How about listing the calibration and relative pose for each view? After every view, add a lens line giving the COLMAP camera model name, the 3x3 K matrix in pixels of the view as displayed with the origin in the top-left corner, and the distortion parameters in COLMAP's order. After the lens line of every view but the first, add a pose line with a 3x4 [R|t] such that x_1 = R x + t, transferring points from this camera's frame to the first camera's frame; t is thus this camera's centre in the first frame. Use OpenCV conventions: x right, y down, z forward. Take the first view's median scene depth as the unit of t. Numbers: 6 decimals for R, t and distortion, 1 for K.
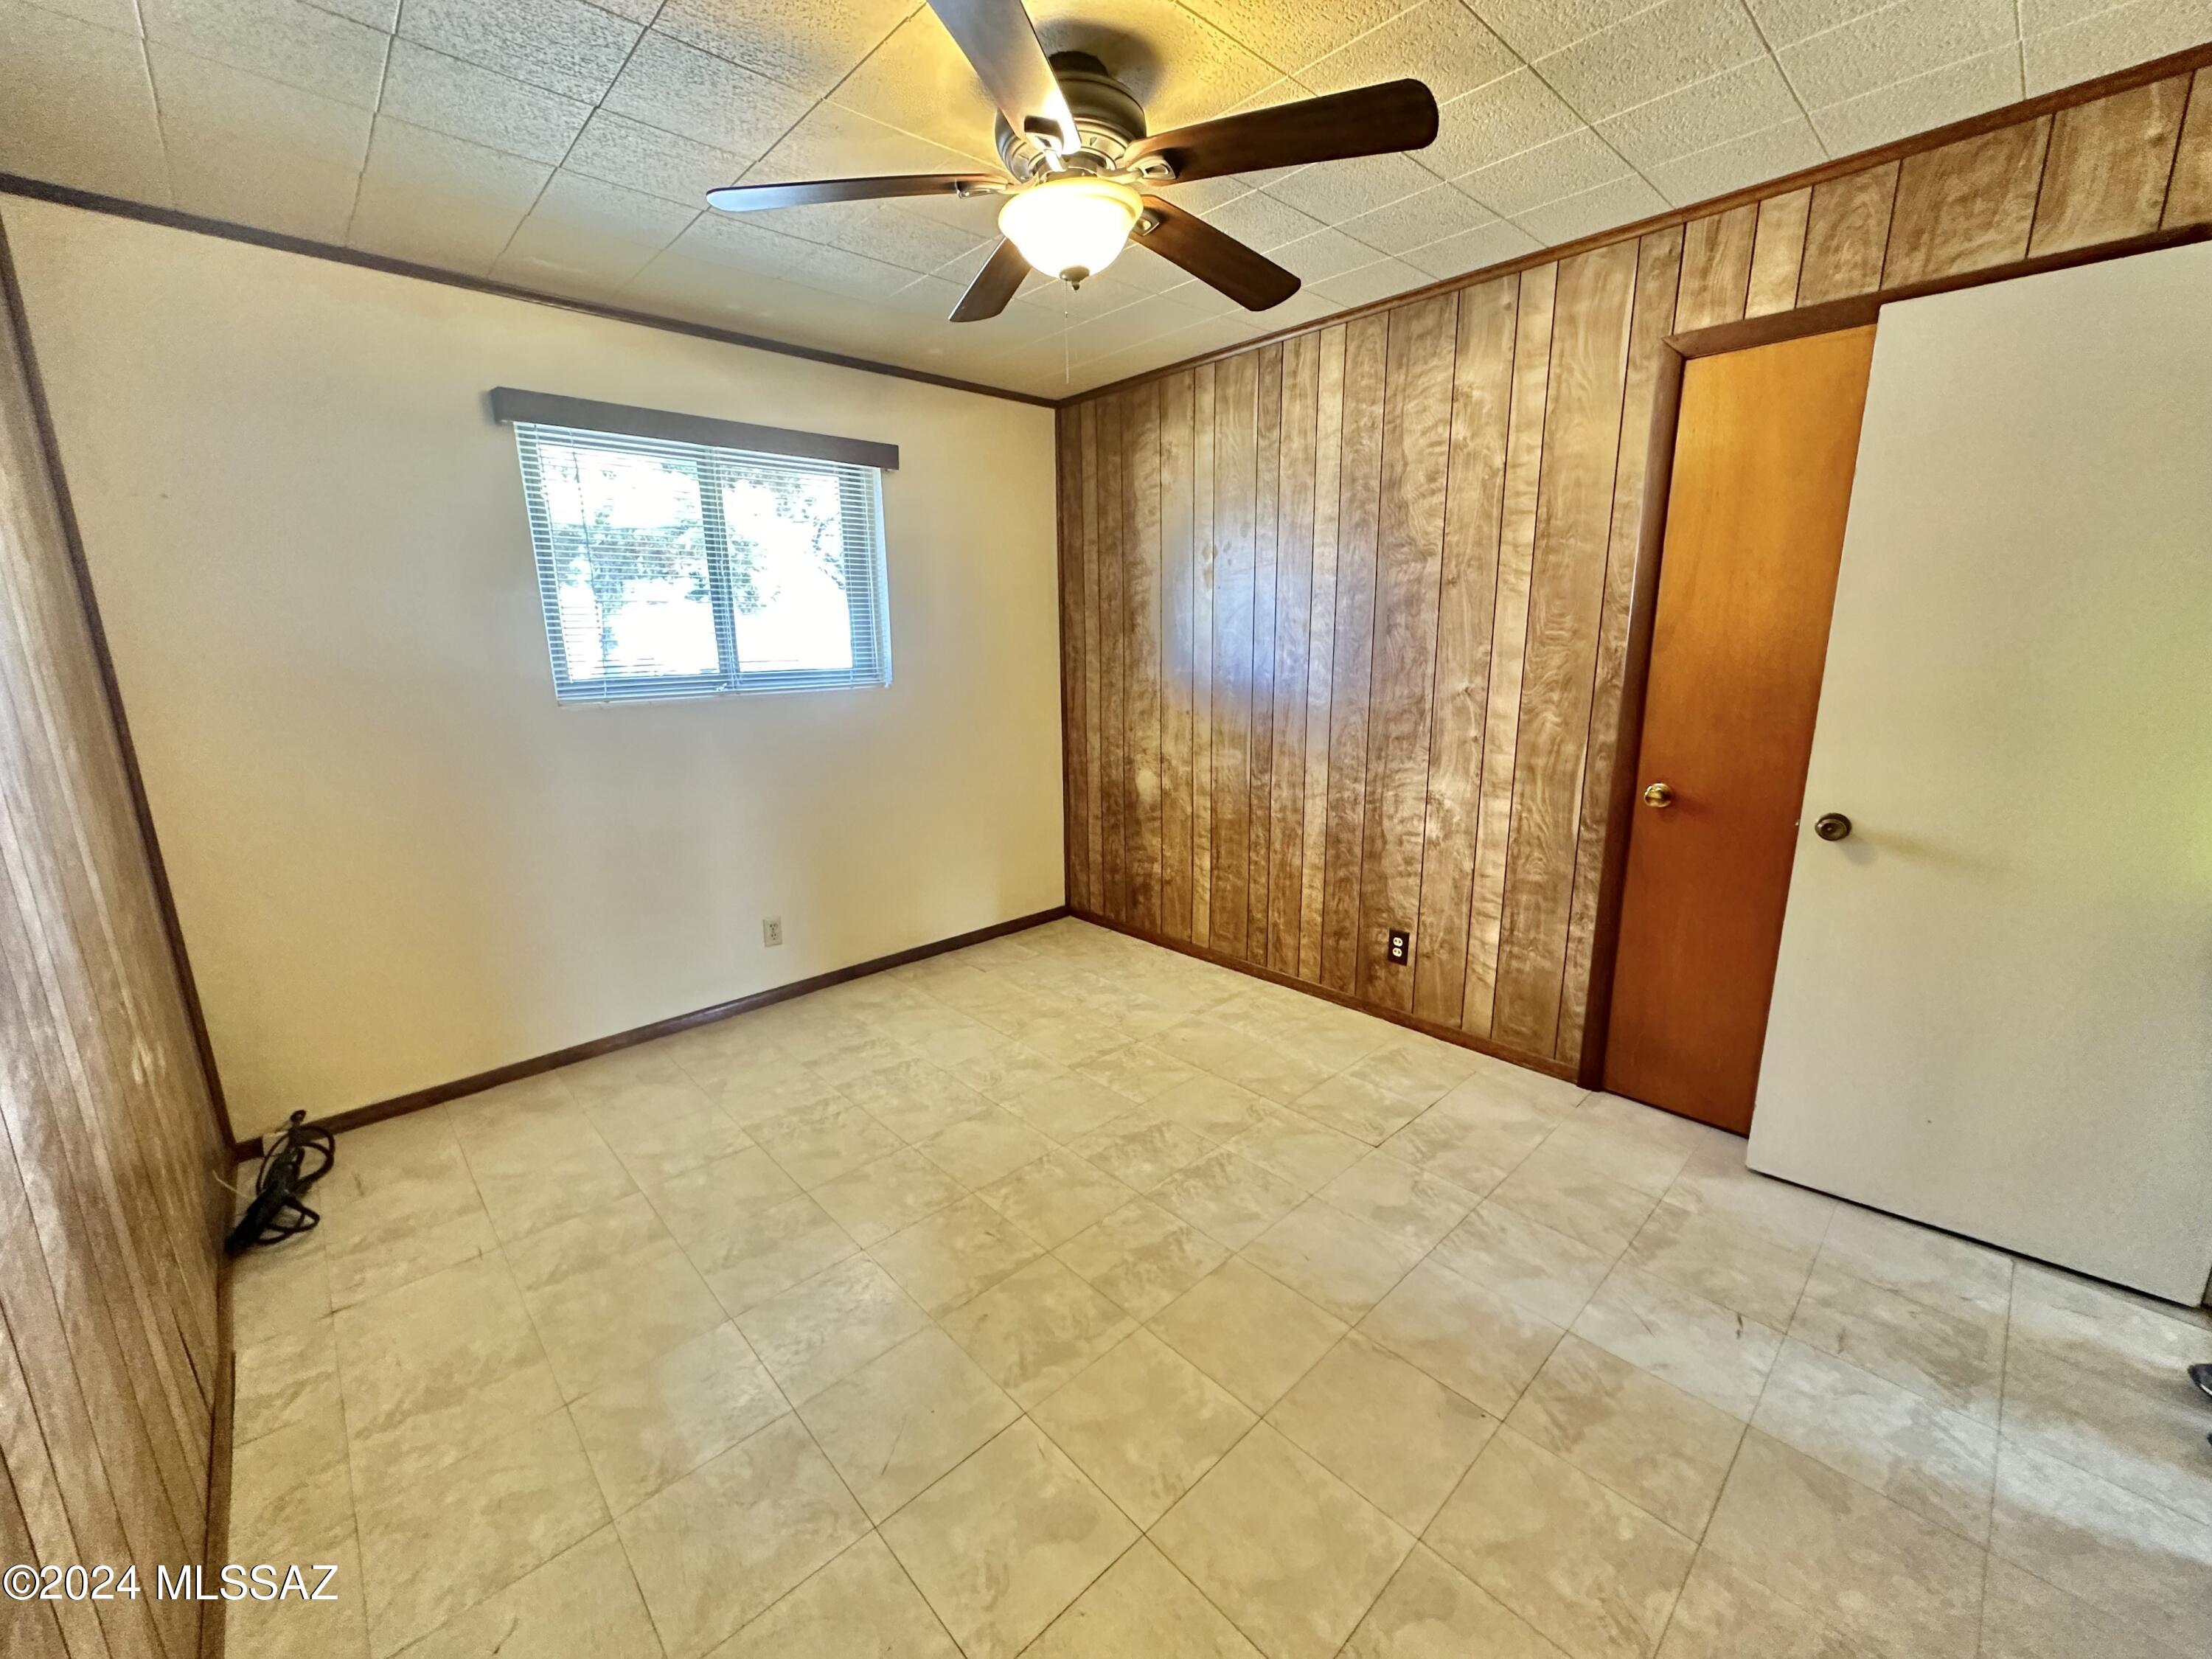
lens RADIAL K [[881.1, 0, 1107.3], [0, 881.1, 827.9], [0, 0, 1]] dist [-0.000611, 0.000225]
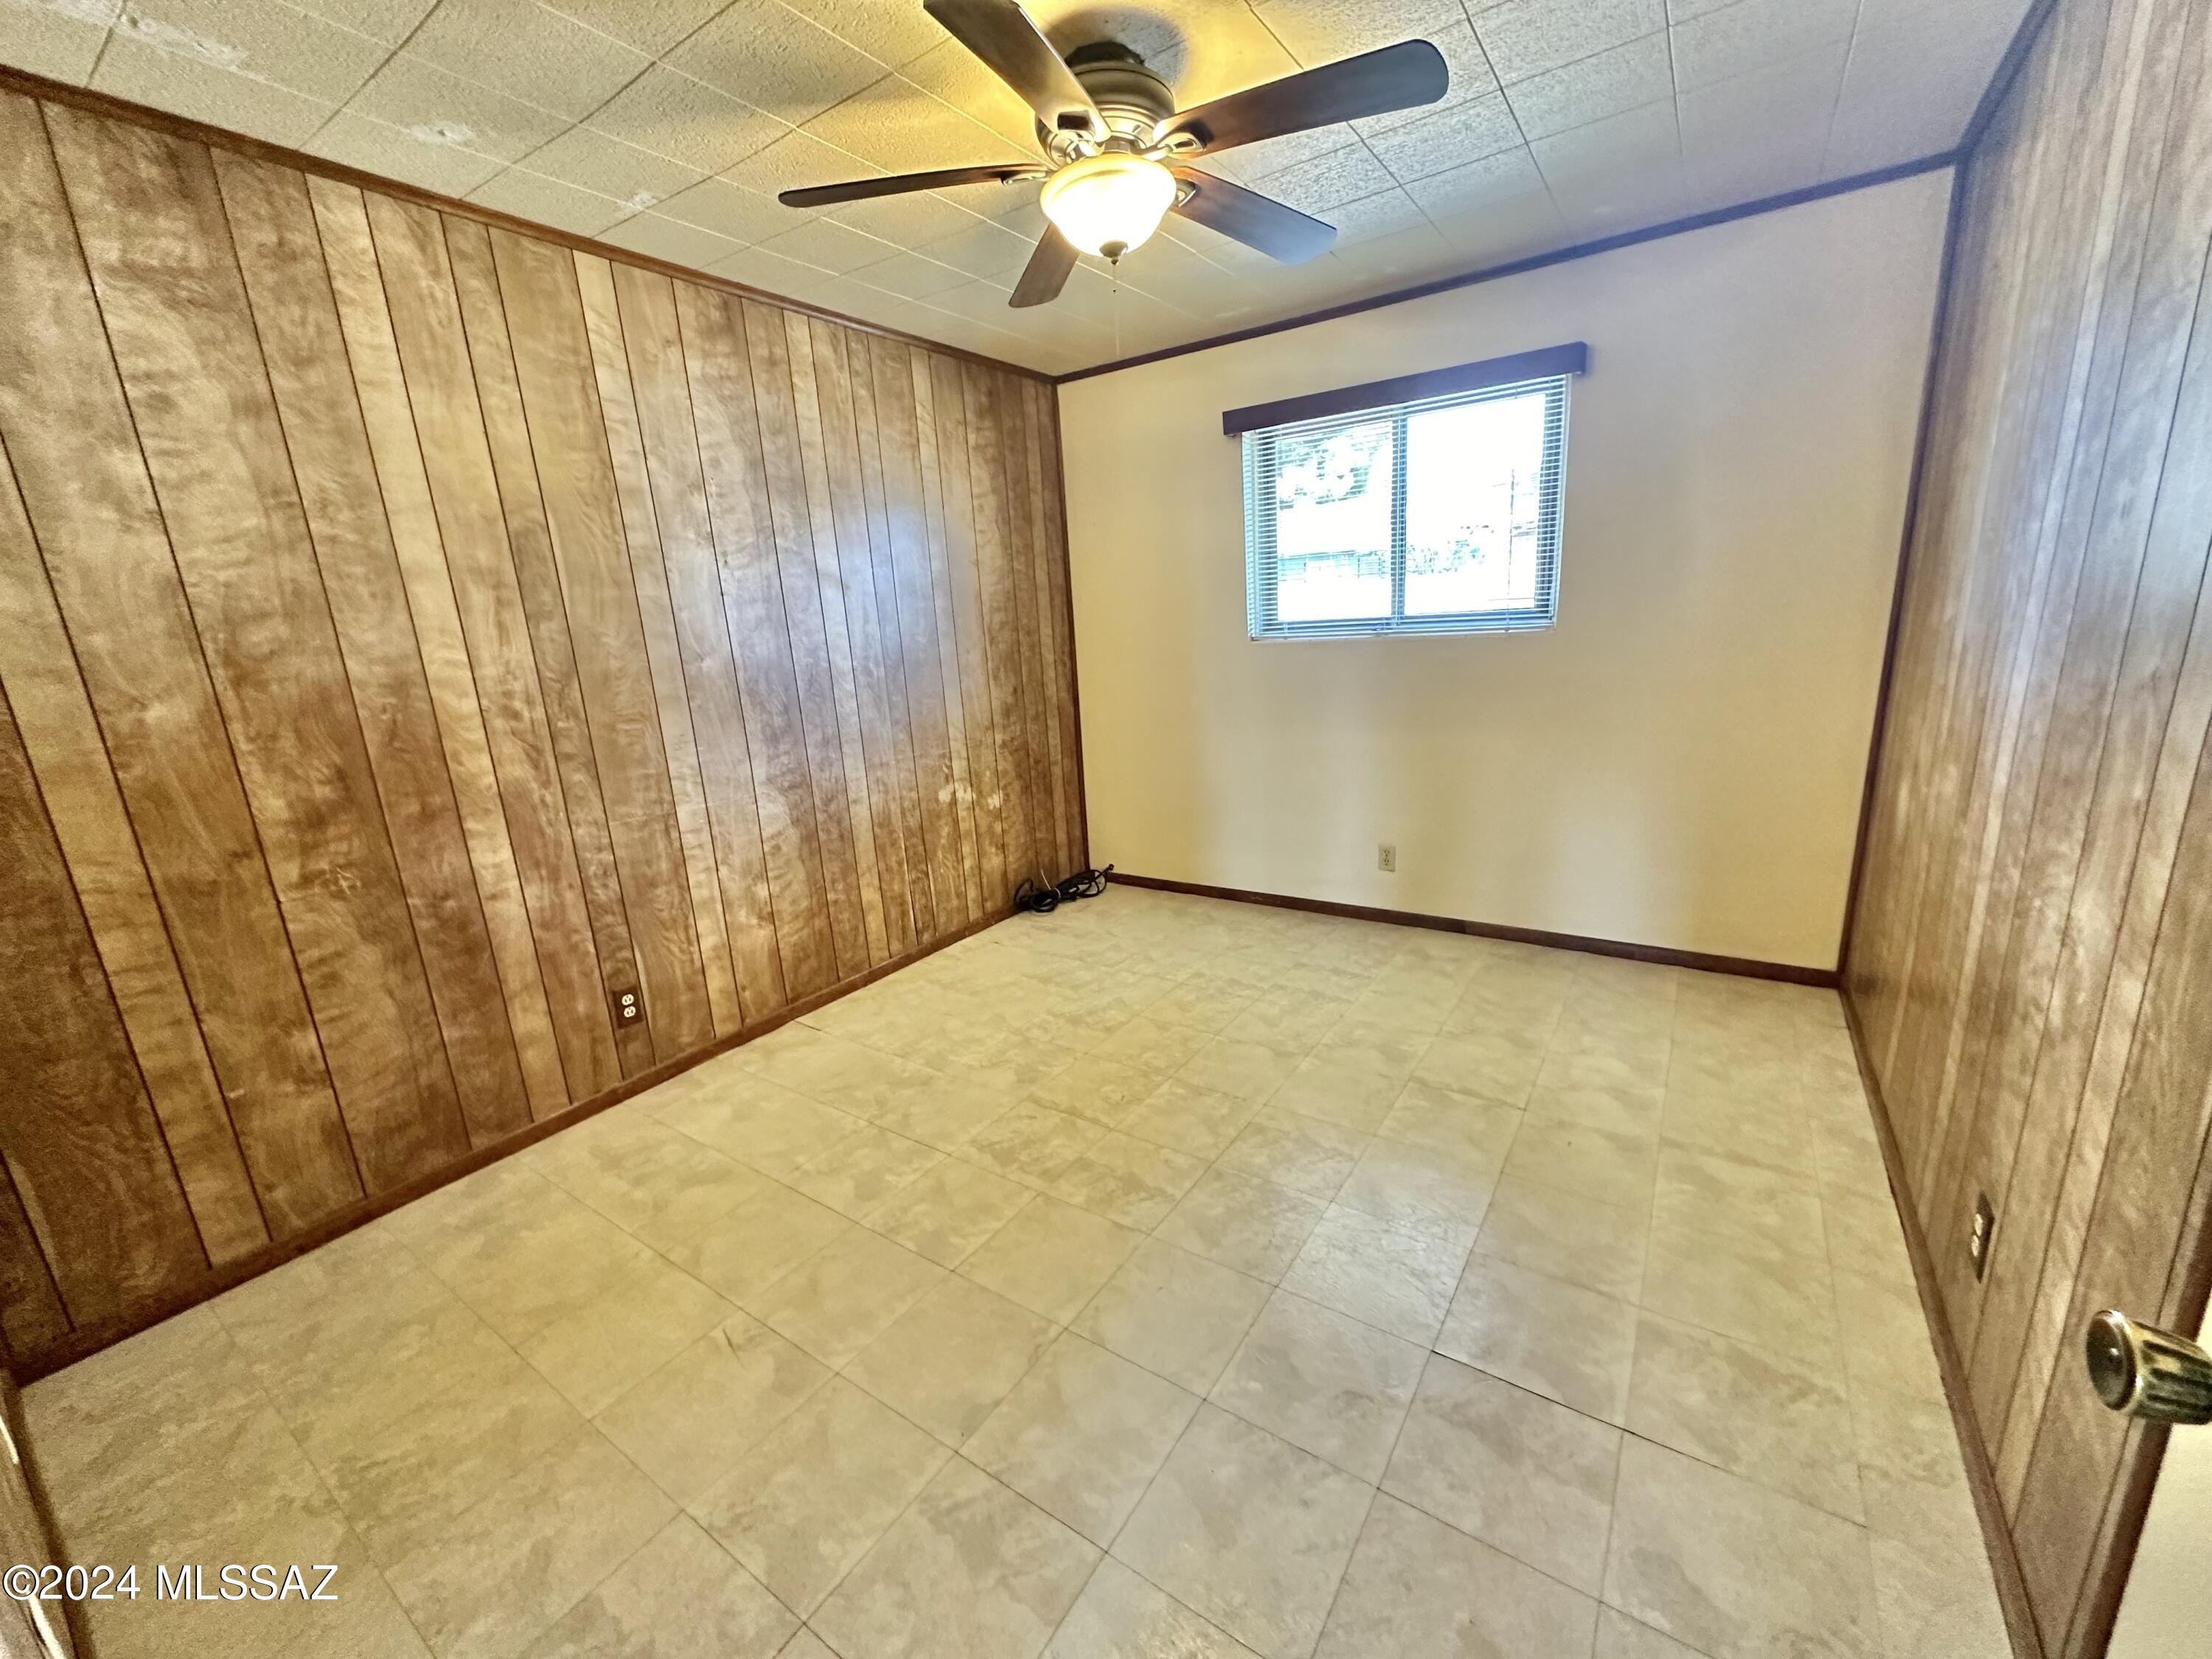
lens RADIAL K [[881.1, 0, 1107.0], [0, 881.1, 830.4], [0, 0, 1]] dist [-0.000611, 0.000225]
pose [[0.215805, 0.236252, -0.947425, 0.659372], [-0.157045, 0.966054, 0.205125, -0.096917], [0.963725, 0.104521, 0.245582, 0.465923]]
